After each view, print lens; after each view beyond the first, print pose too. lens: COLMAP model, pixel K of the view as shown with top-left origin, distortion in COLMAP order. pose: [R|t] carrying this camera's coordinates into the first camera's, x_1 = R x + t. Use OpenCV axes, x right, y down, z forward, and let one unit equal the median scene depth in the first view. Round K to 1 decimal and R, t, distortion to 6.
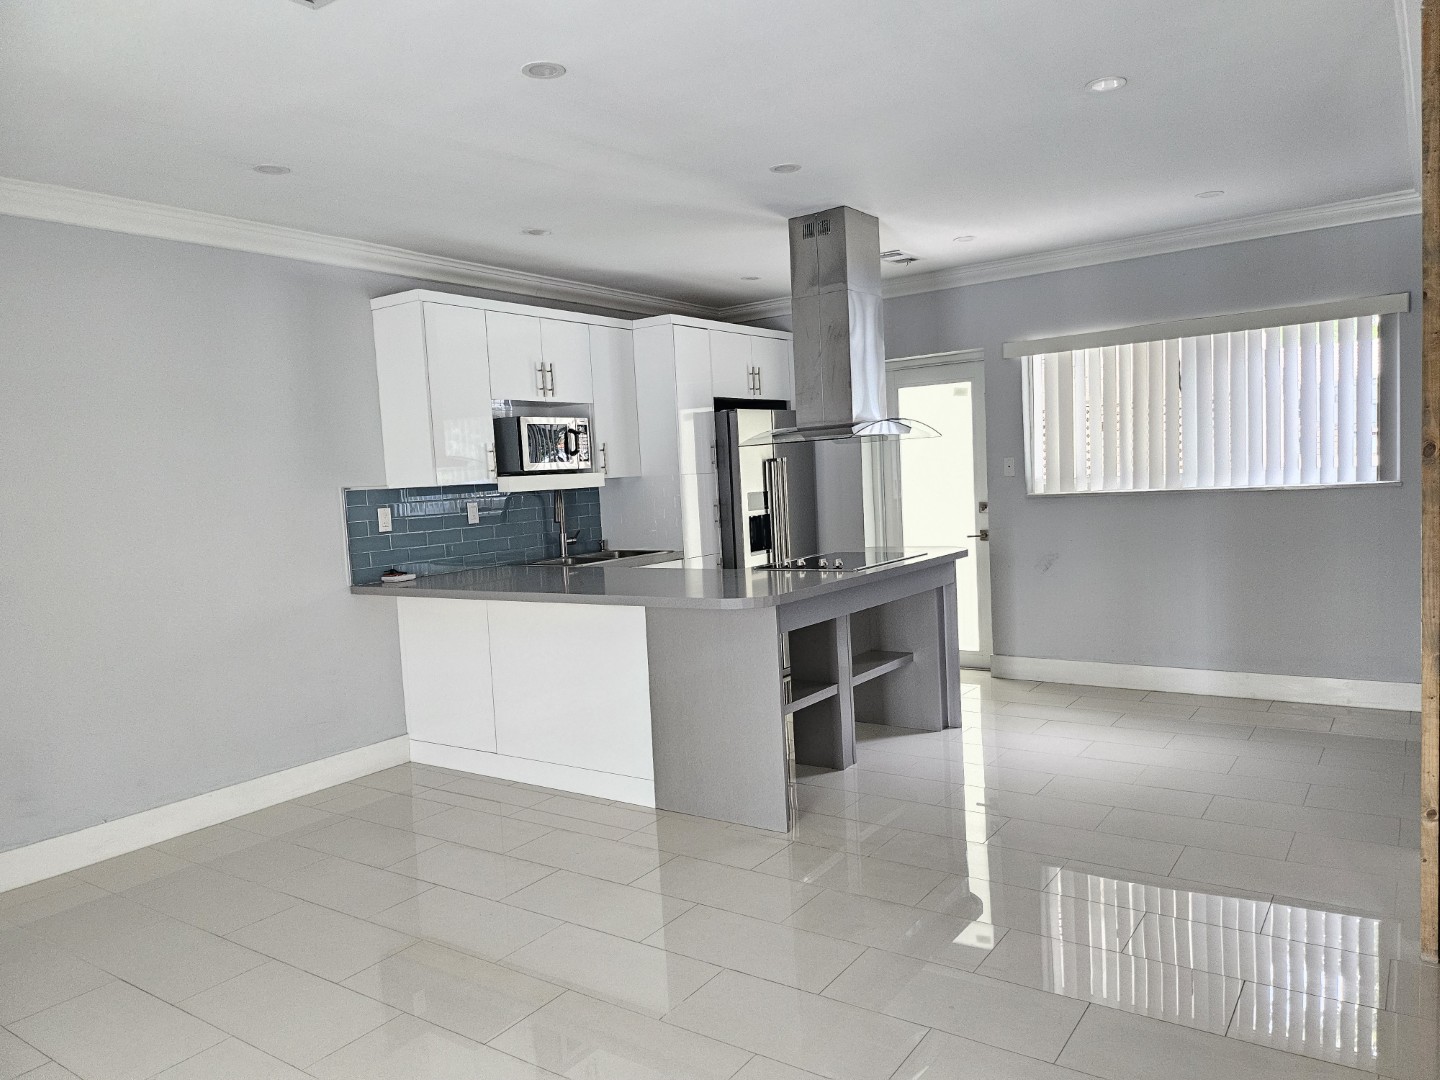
lens RADIAL K [[998.9, 0, 720.0], [0, 998.9, 540.0], [0, 0, 1]] dist [0.080775, -0.000851]
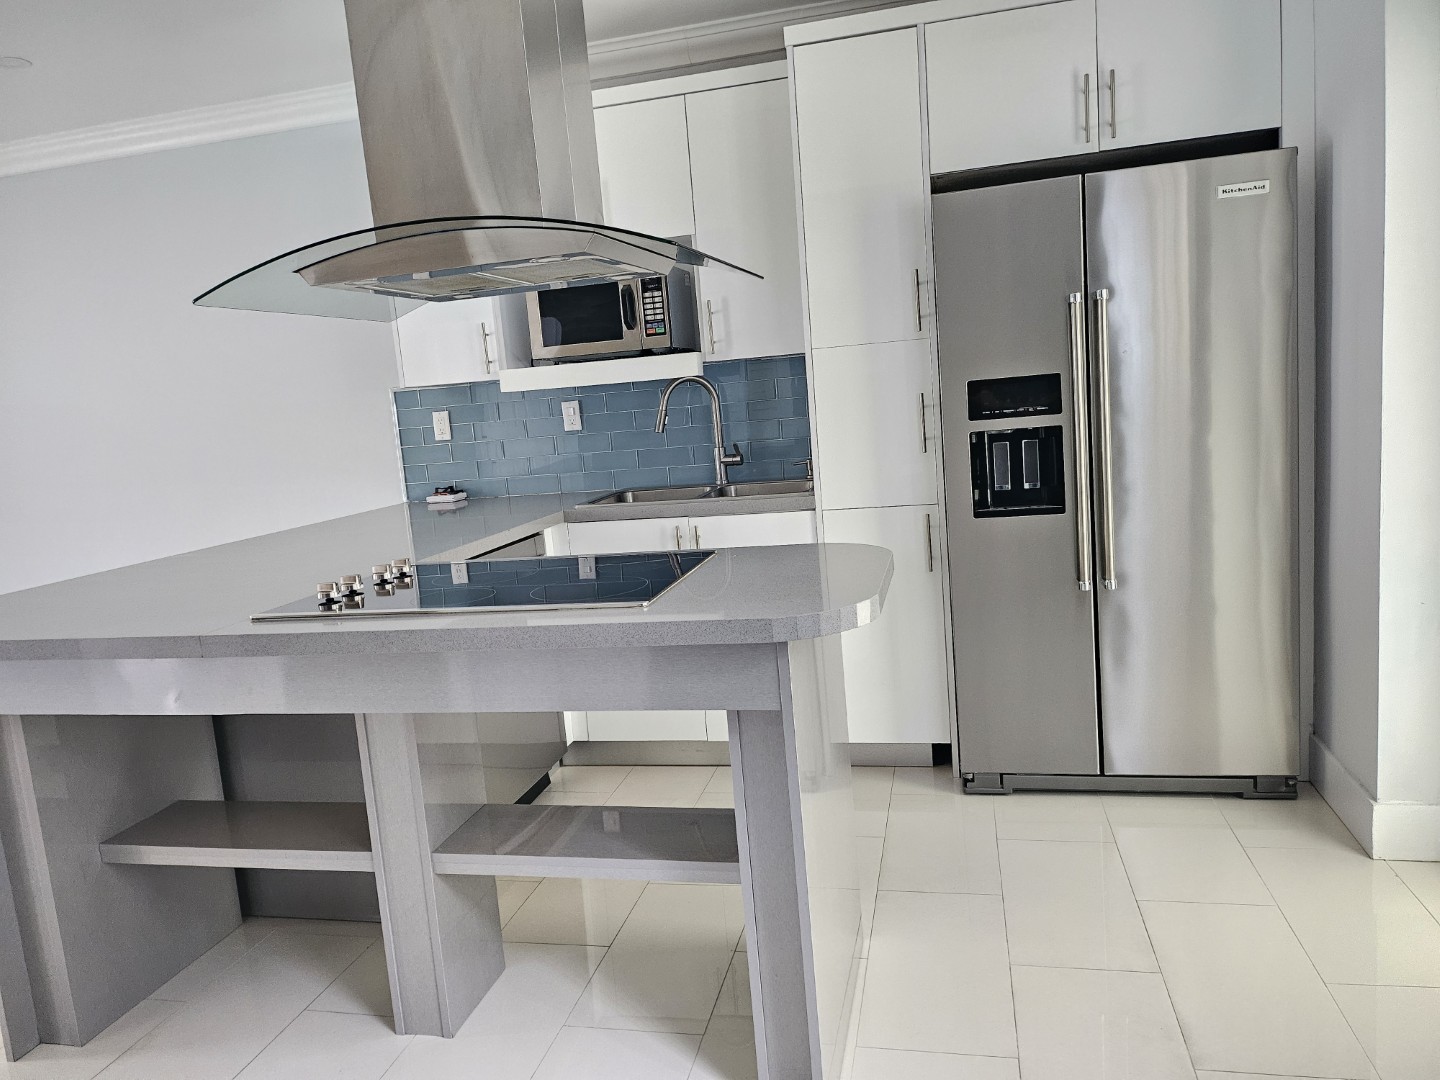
lens RADIAL K [[998.9, 0, 720.0], [0, 998.9, 540.0], [0, 0, 1]] dist [0.080775, -0.000851]
pose [[0.379008, 0.151532, -0.912903, 0.511479], [-0.000686, 0.986548, 0.163472, -0.062024], [0.925393, -0.061331, 0.374013, 0.897914]]
